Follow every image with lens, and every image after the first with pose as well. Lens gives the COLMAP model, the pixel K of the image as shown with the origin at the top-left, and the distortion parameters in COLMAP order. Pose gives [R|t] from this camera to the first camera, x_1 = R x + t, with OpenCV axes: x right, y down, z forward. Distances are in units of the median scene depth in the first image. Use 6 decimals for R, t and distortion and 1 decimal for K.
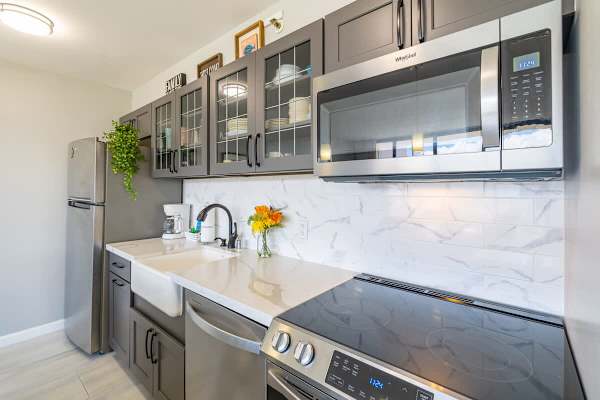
lens RADIAL K [[279.3, 0, 303.3], [0, 279.3, 187.6], [0, 0, 1]] dist [0.000859, 0.000031]
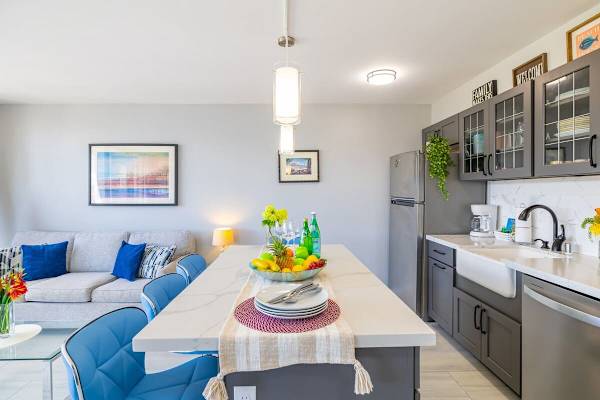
lens RADIAL K [[319.5, 0, 290.2], [0, 319.5, 194.8], [0, 0, 1]] dist [0.004726, 0.000152]
pose [[0.664389, 0.002514, -0.747382, -0.040845], [0.009229, 0.999891, 0.011568, 0.000890], [0.747330, -0.014583, 0.664293, -0.415528]]
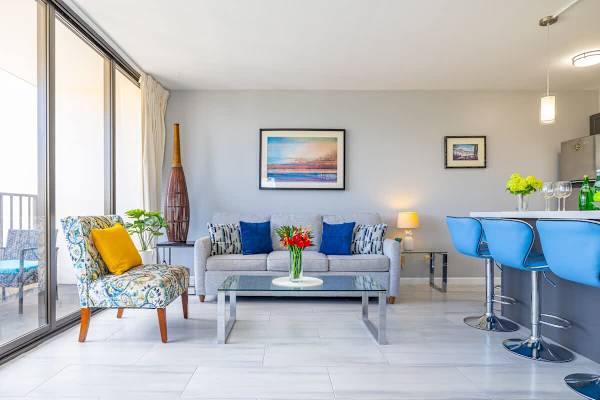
lens RADIAL K [[377.5, 0, 256.9], [0, 377.5, 198.2], [0, 0, 1]] dist [0.004985, -0.000351]
pose [[0.654967, -0.008806, -0.755606, -0.534116], [0.001180, 0.999943, -0.010630, 0.147849], [0.755657, 0.006071, 0.654940, -1.501214]]
